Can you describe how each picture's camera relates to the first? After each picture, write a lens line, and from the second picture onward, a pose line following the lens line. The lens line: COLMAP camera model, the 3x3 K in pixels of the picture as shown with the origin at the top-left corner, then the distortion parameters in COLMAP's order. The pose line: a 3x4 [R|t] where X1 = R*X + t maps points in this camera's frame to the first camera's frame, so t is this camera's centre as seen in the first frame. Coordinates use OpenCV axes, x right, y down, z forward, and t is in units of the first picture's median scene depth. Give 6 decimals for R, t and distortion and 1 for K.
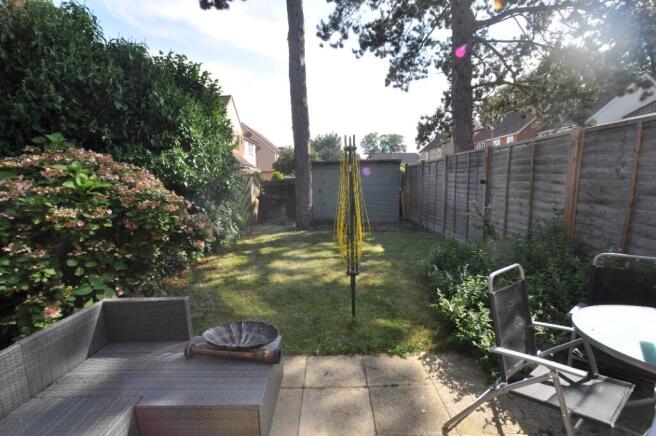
lens RADIAL K [[307.4, 0, 326.2], [0, 307.4, 227.3], [0, 0, 1]] dist [-0.061690, 0.026088]
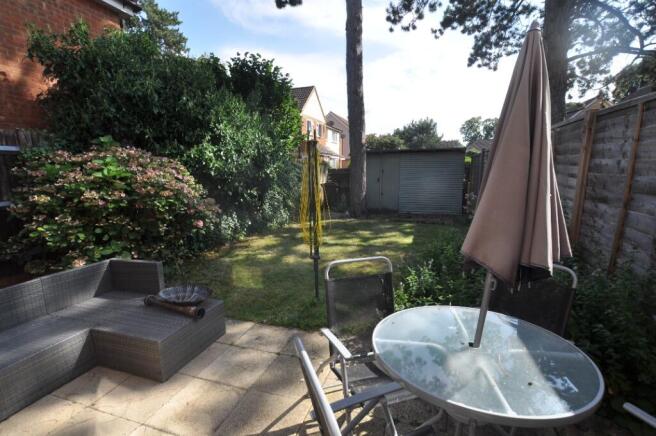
lens RADIAL K [[307.4, 0, 326.2], [0, 307.4, 227.3], [0, 0, 1]] dist [-0.061690, 0.026088]
pose [[0.957032, 0.058998, -0.283917, 0.252535], [-0.047730, 0.997780, 0.046449, -0.005926], [0.286027, -0.030902, 0.957723, -0.017358]]
